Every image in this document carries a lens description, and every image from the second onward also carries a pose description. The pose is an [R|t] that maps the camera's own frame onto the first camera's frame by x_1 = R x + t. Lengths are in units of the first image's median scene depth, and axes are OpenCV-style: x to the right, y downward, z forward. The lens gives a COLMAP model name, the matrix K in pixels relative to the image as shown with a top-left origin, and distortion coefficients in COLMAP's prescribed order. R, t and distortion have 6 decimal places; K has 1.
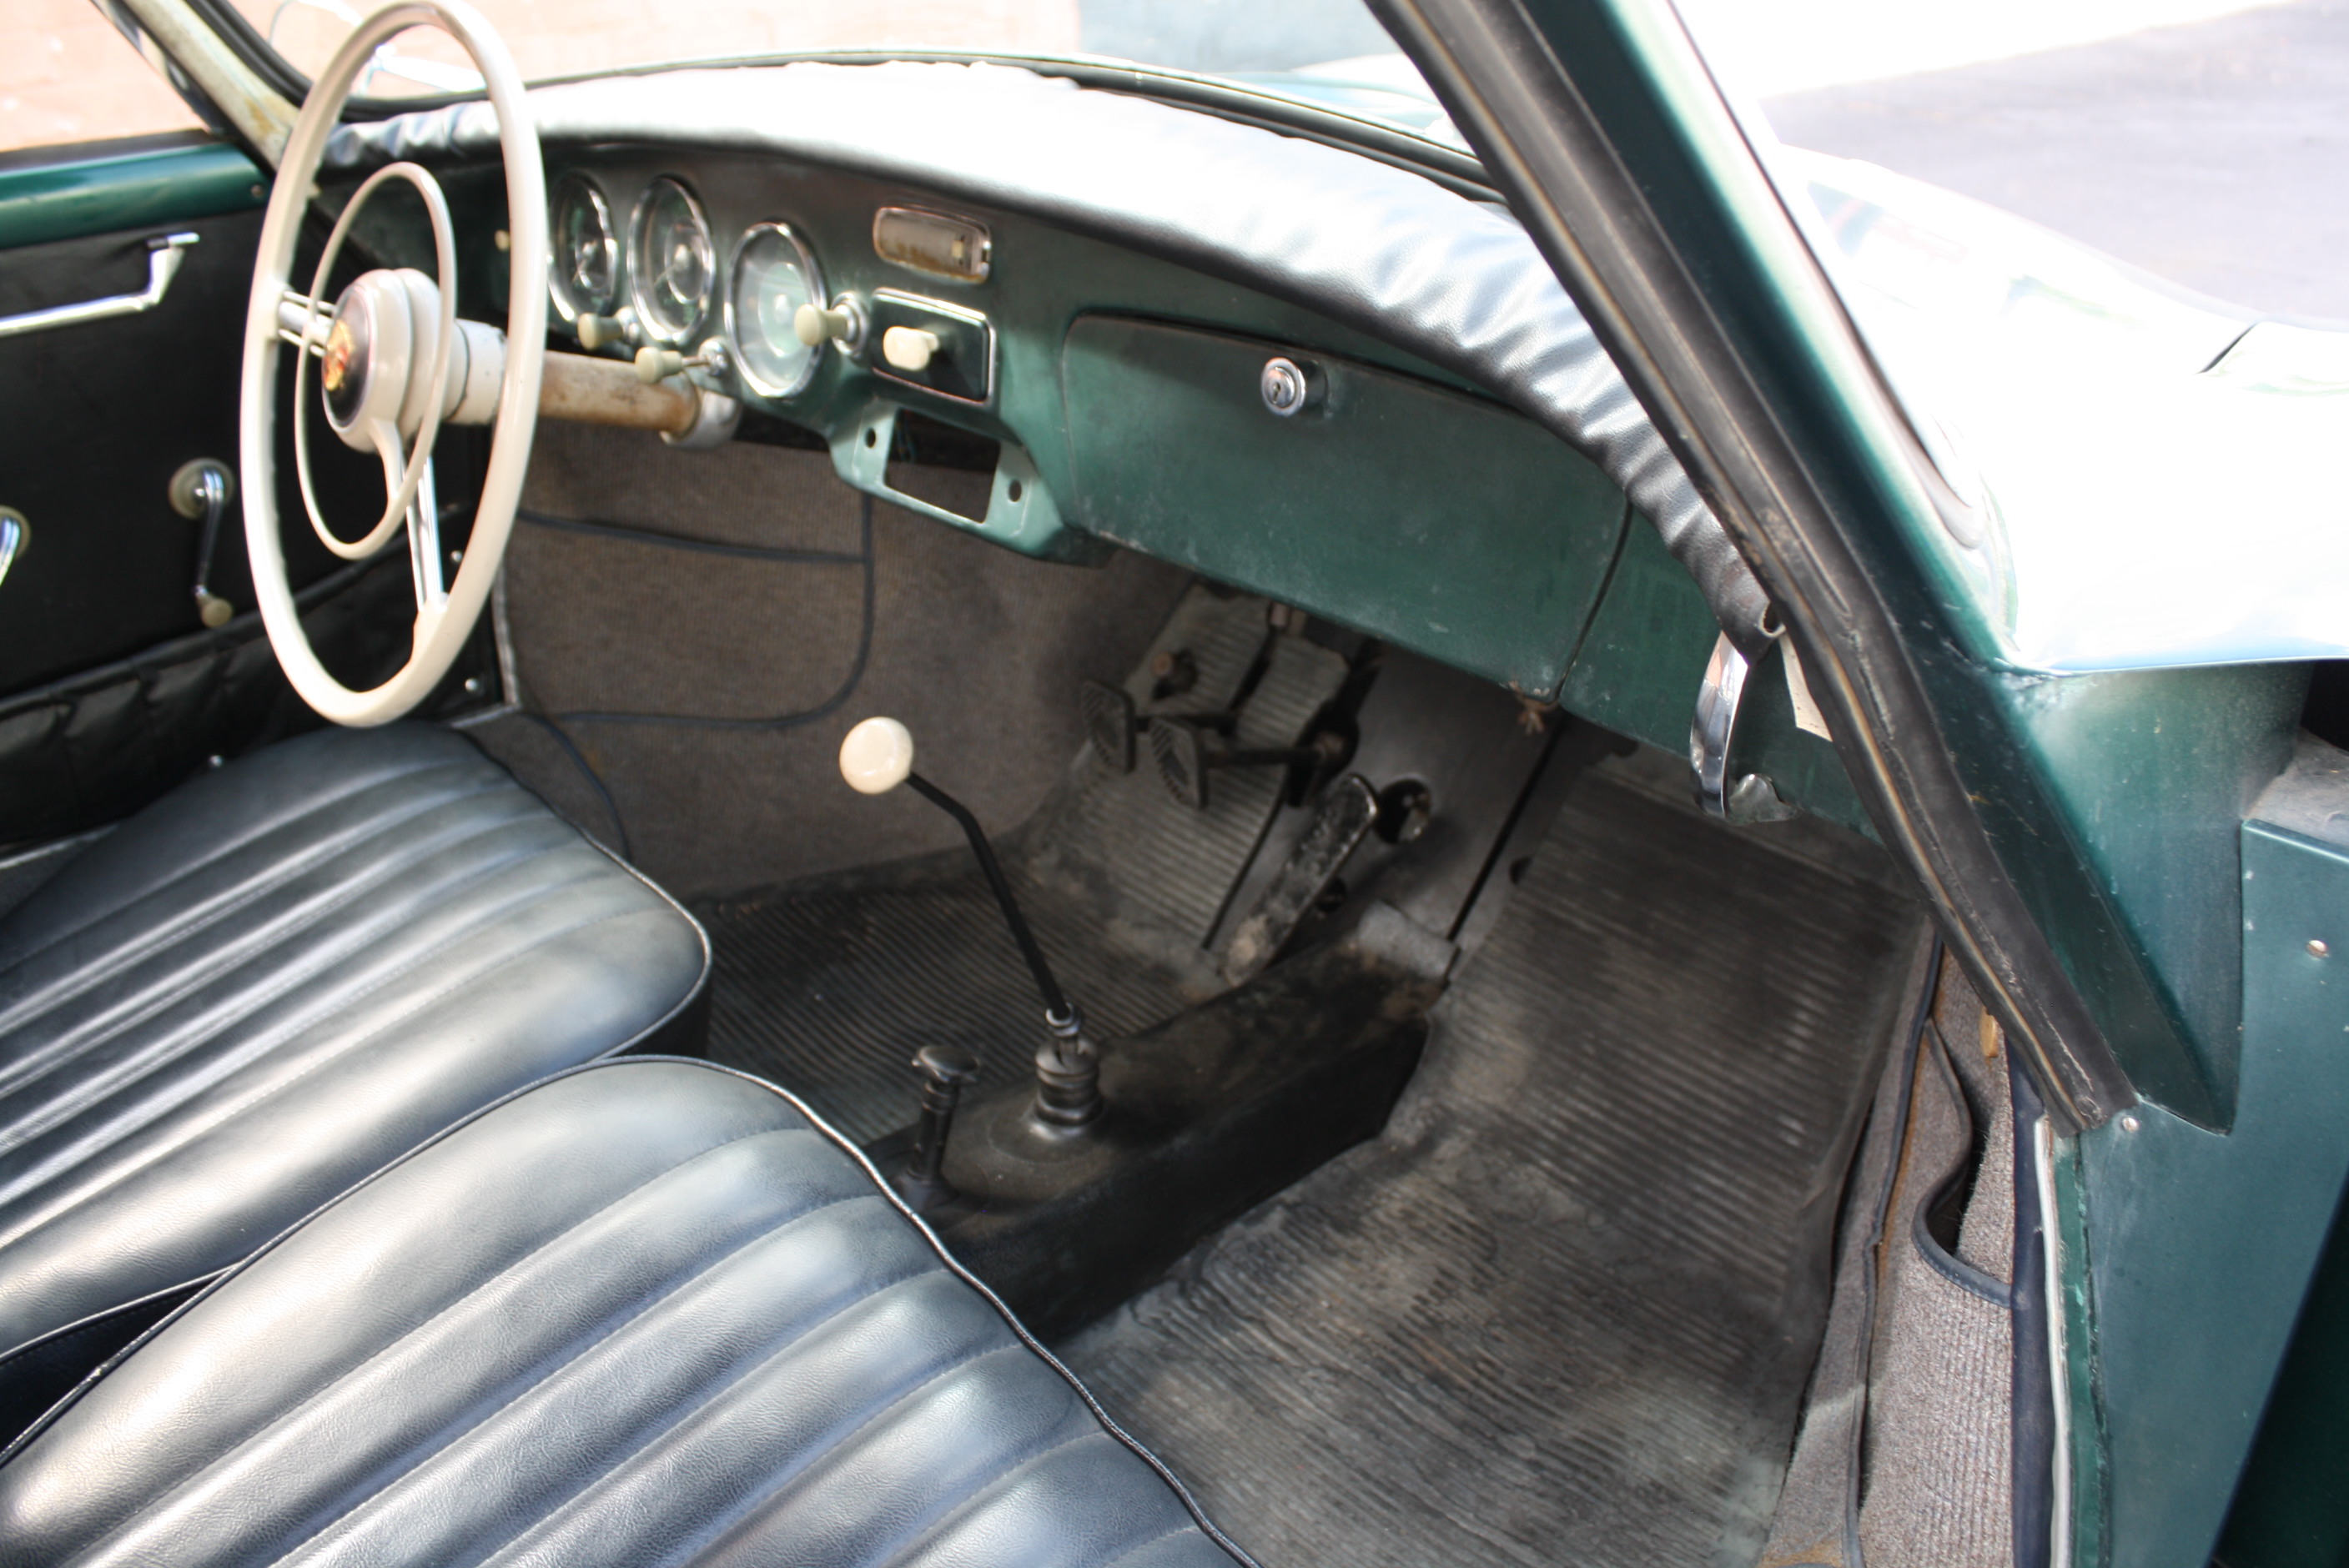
lens RADIAL K [[1978.8, 0, 1199.4], [0, 1978.8, 756.9], [0, 0, 1]] dist [-0.157908, 0.131637]
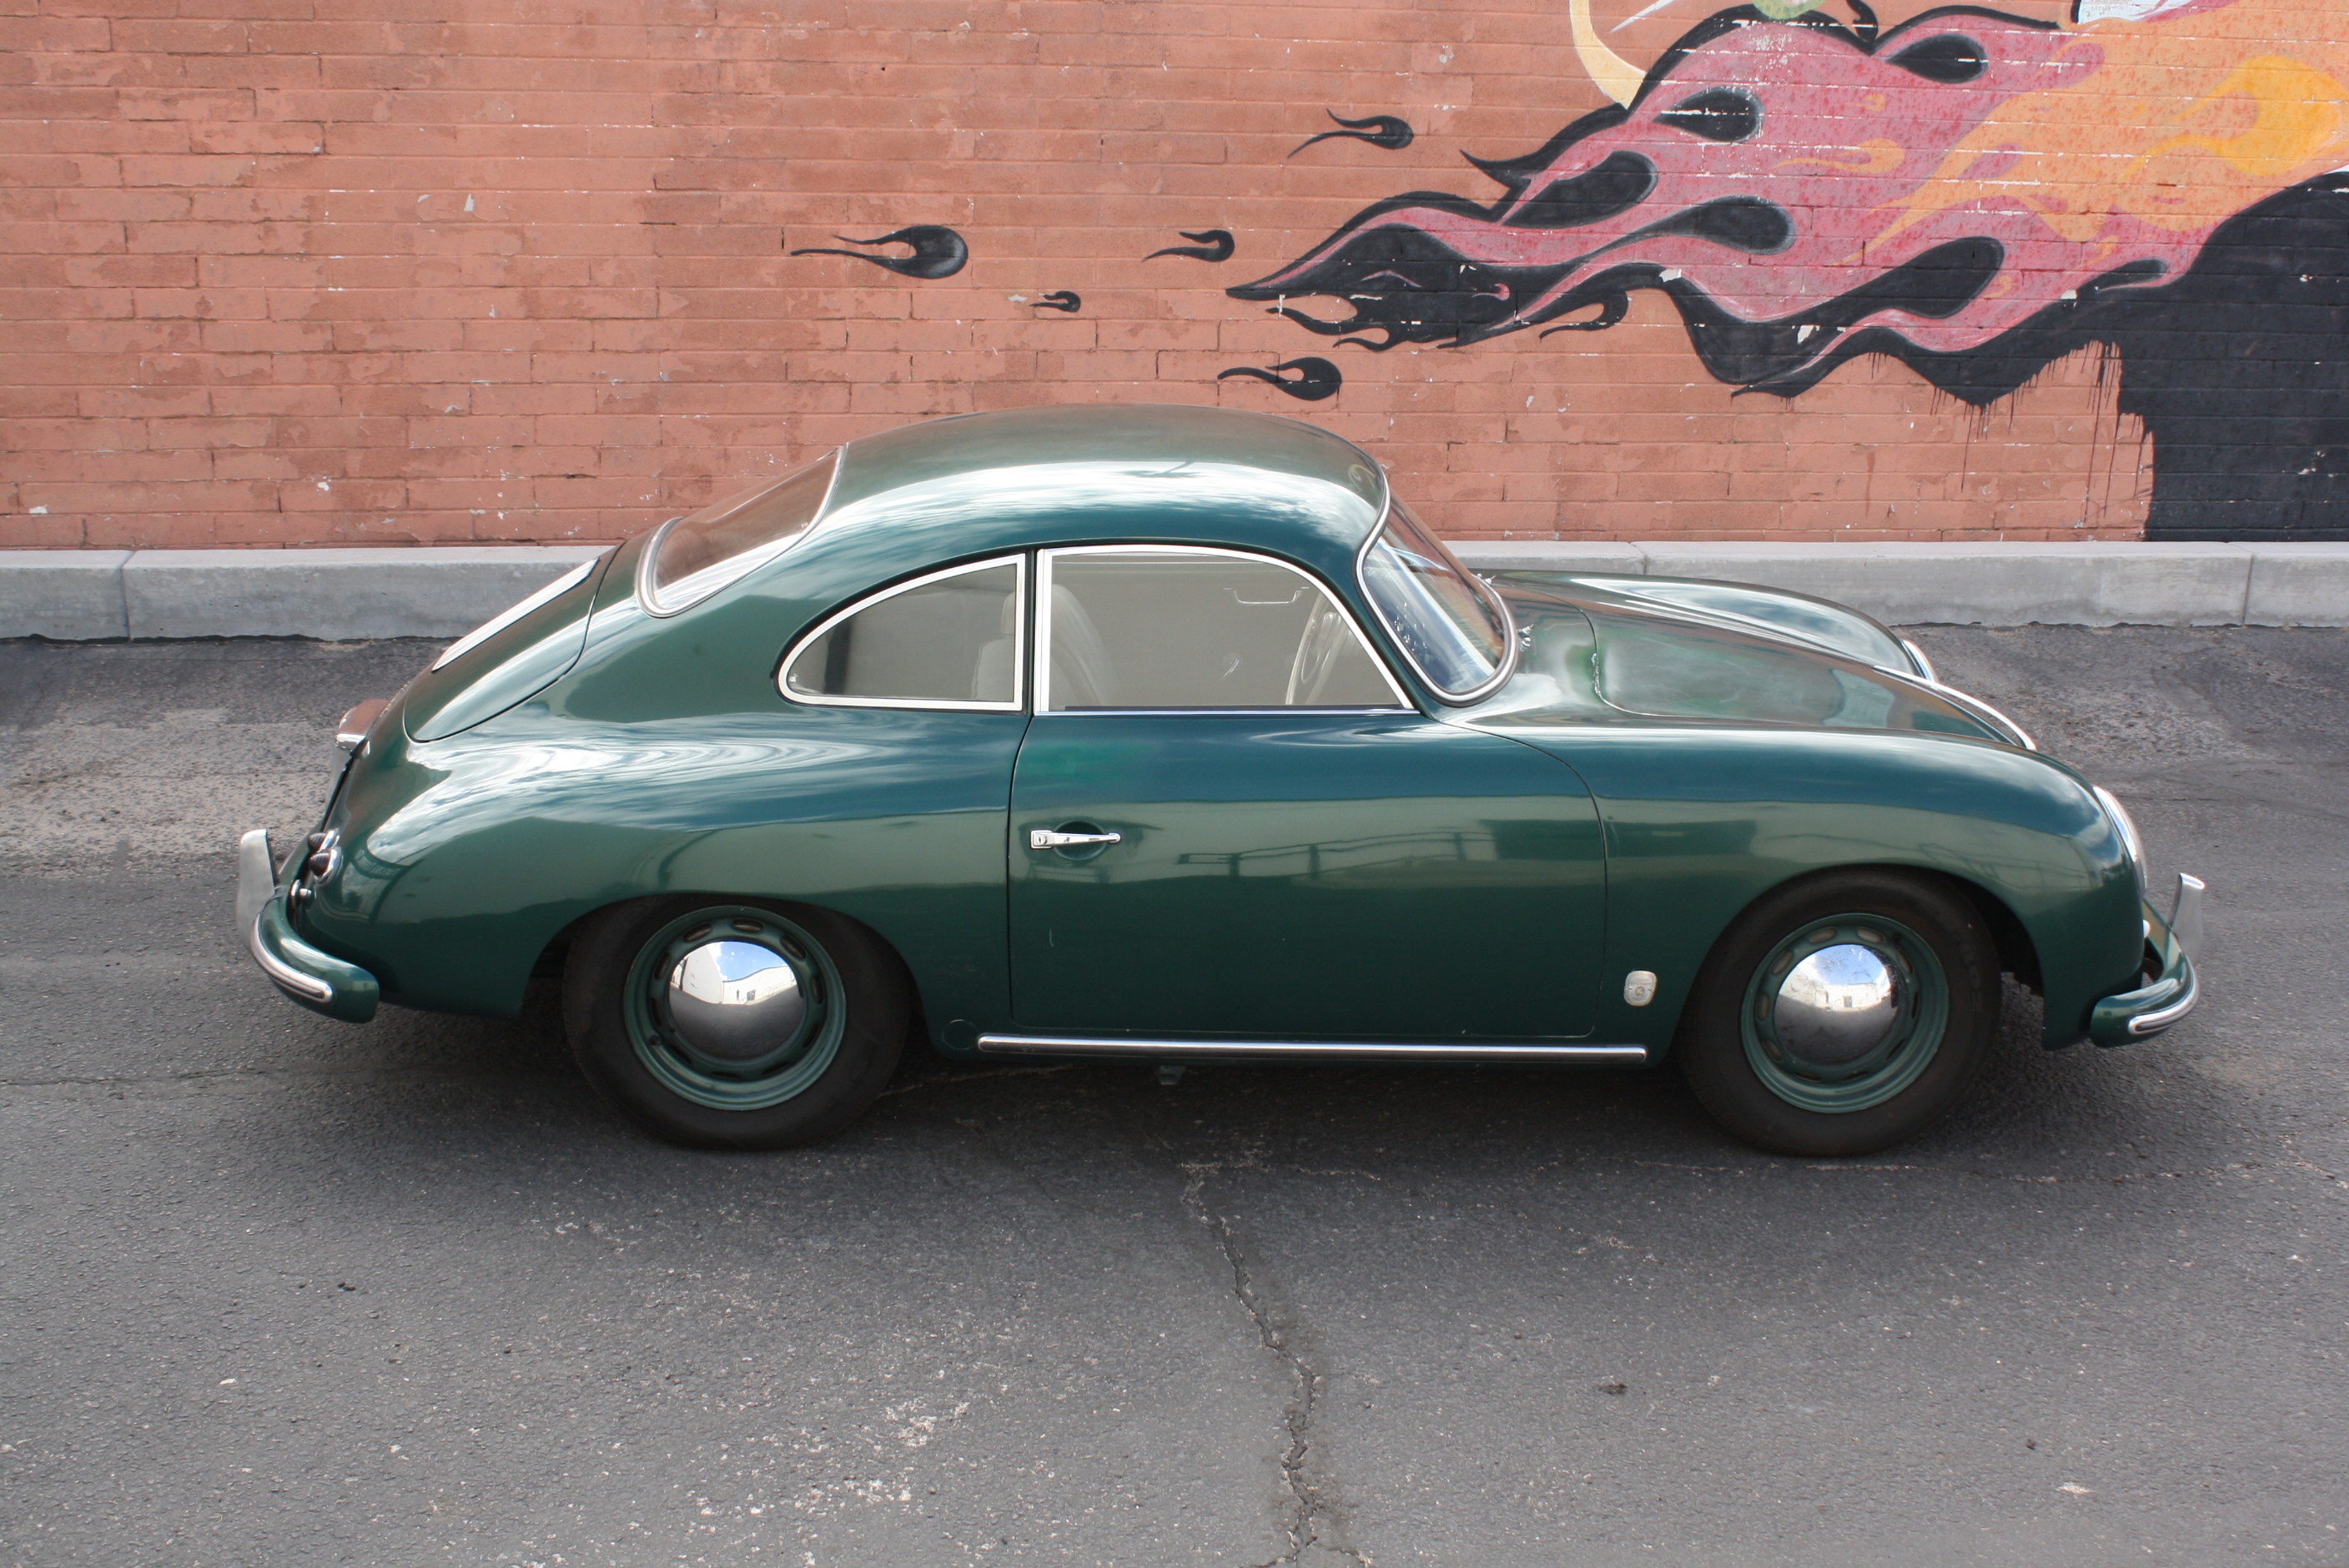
lens RADIAL K [[2752.7, 0, 1224.1], [0, 2752.7, 792.8], [0, 0, 1]] dist [-0.106489, 0.157778]
pose [[0.788754, 0.214838, -0.575944, 2.219779], [-0.305744, 0.949935, -0.064372, 0.427191], [0.533280, 0.226865, 0.814951, -2.941794]]
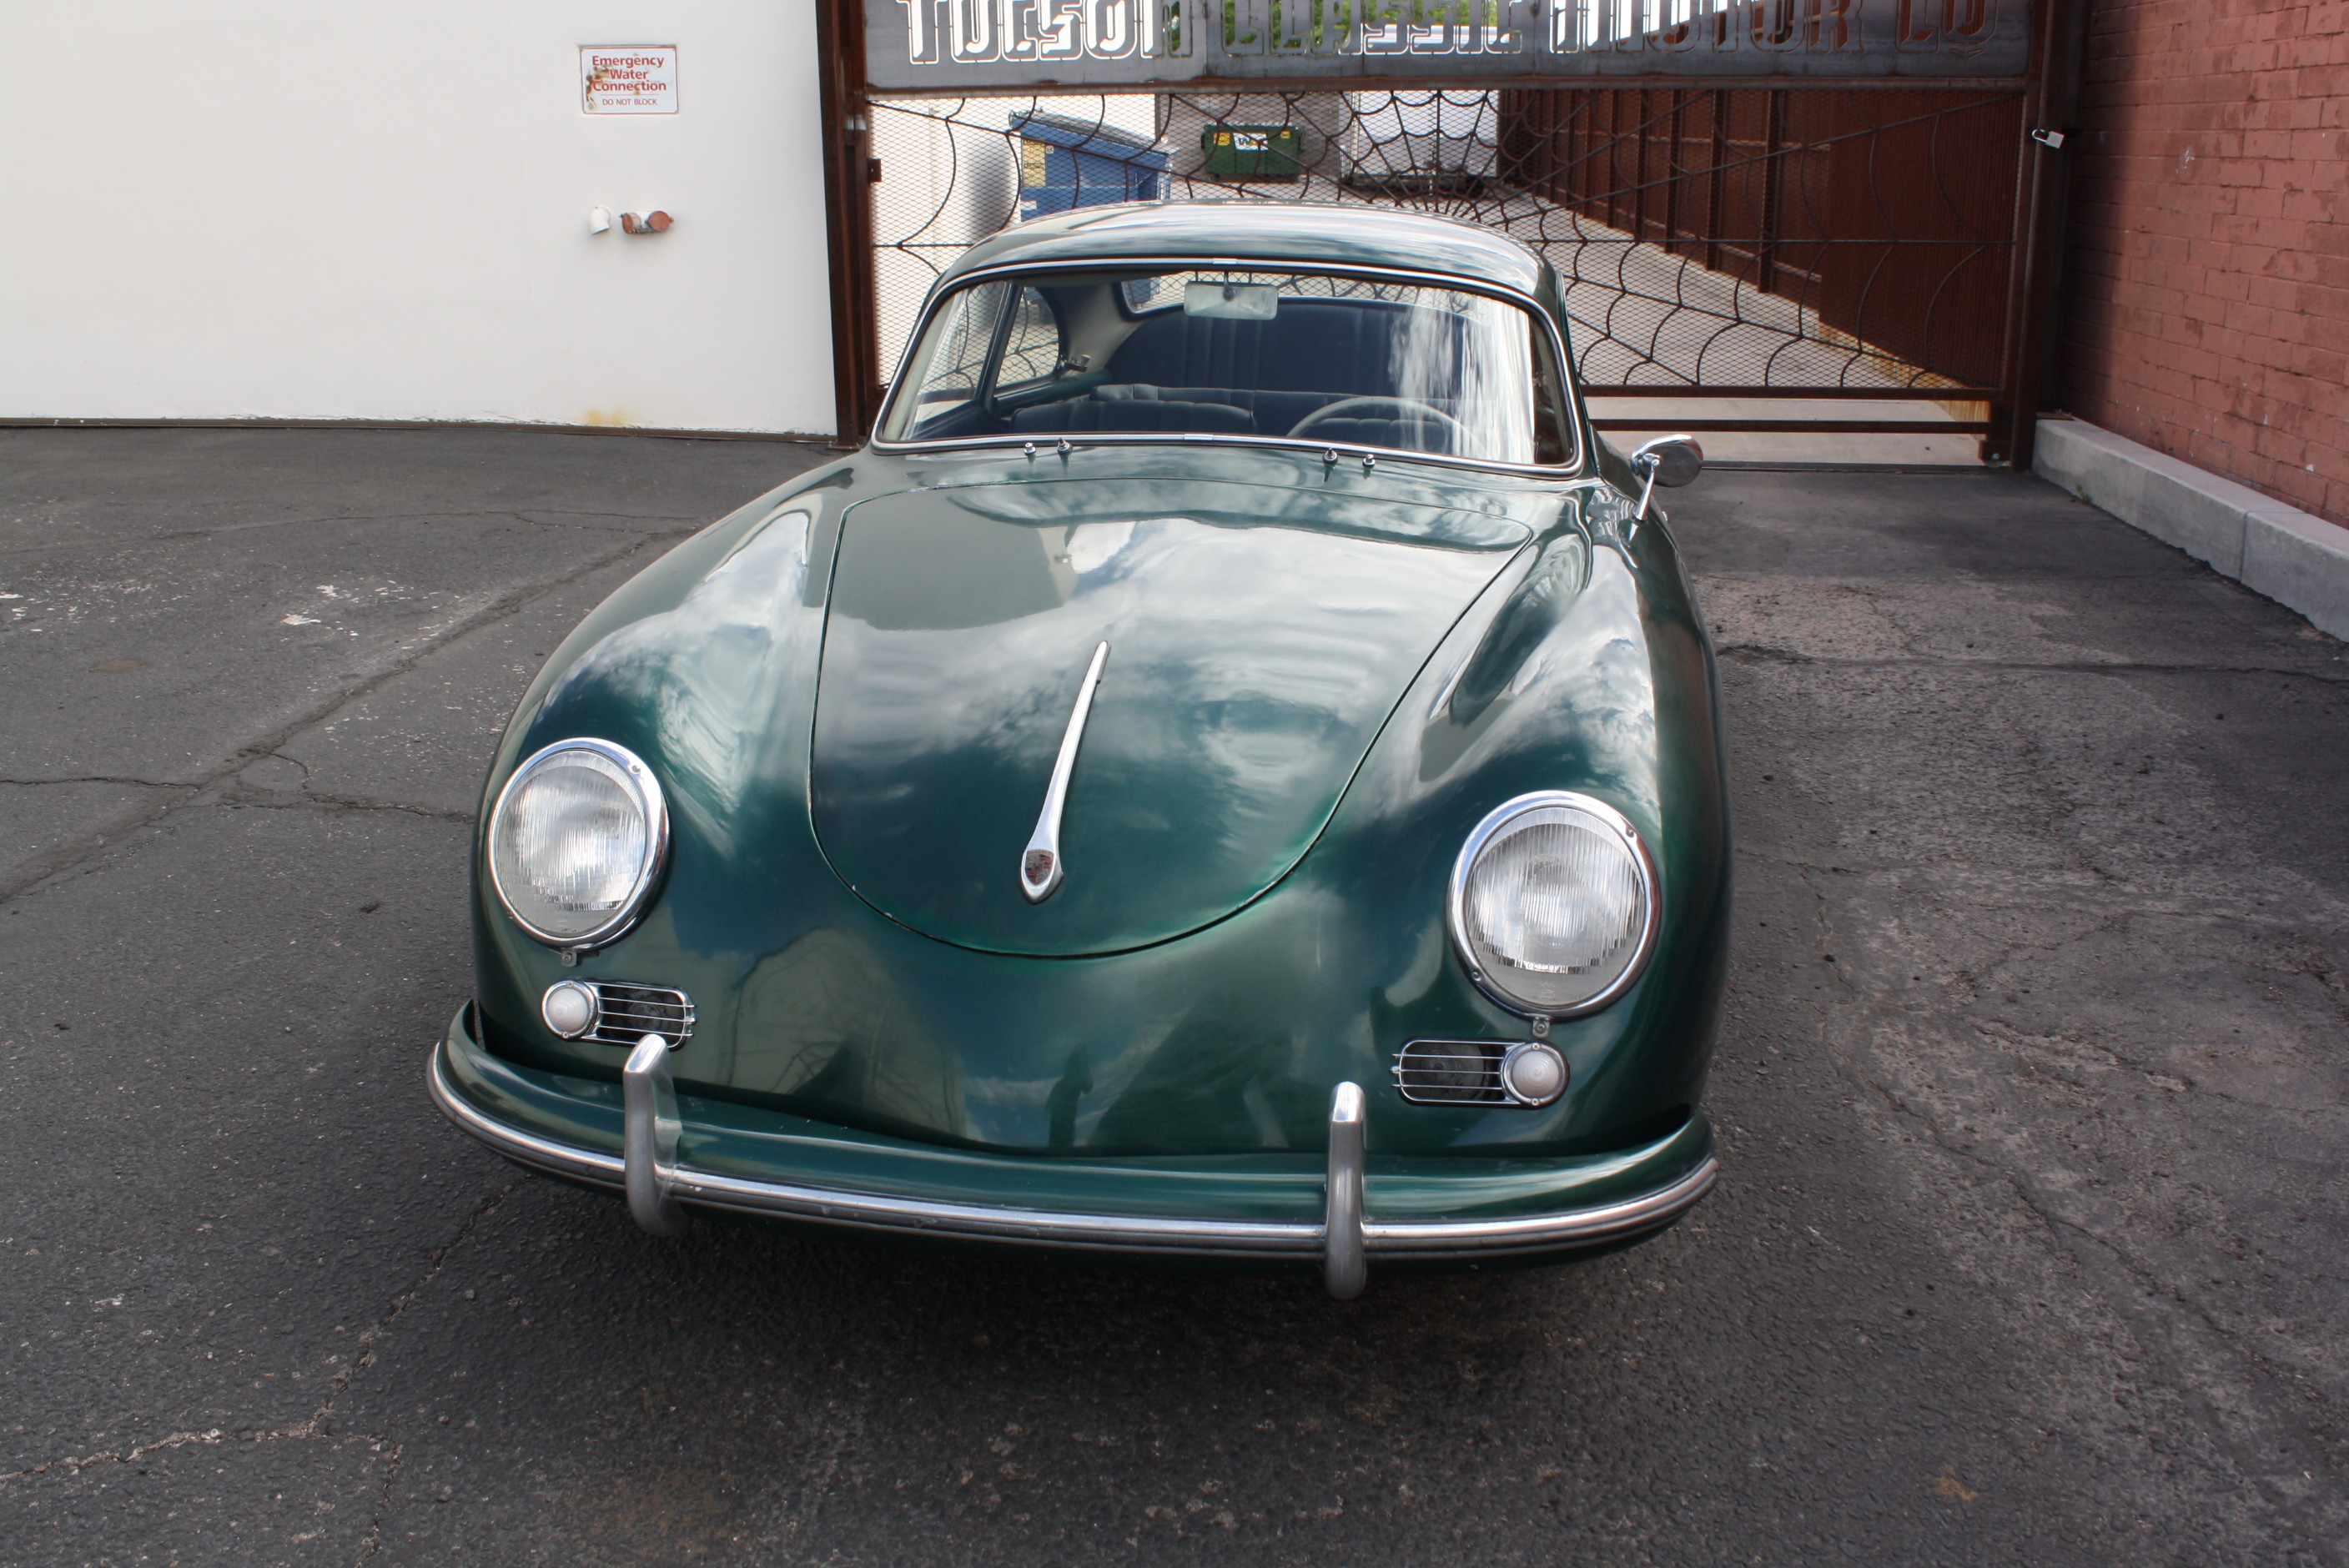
lens RADIAL K [[2138.2, 0, 1177.9], [0, 2138.2, 758.4], [0, 0, 1]] dist [-0.150447, 0.133659]
pose [[-0.787872, 0.173781, -0.590810, 1.630909], [-0.280143, 0.753216, 0.595135, -1.548618], [0.548431, 0.634401, -0.544755, 2.468464]]
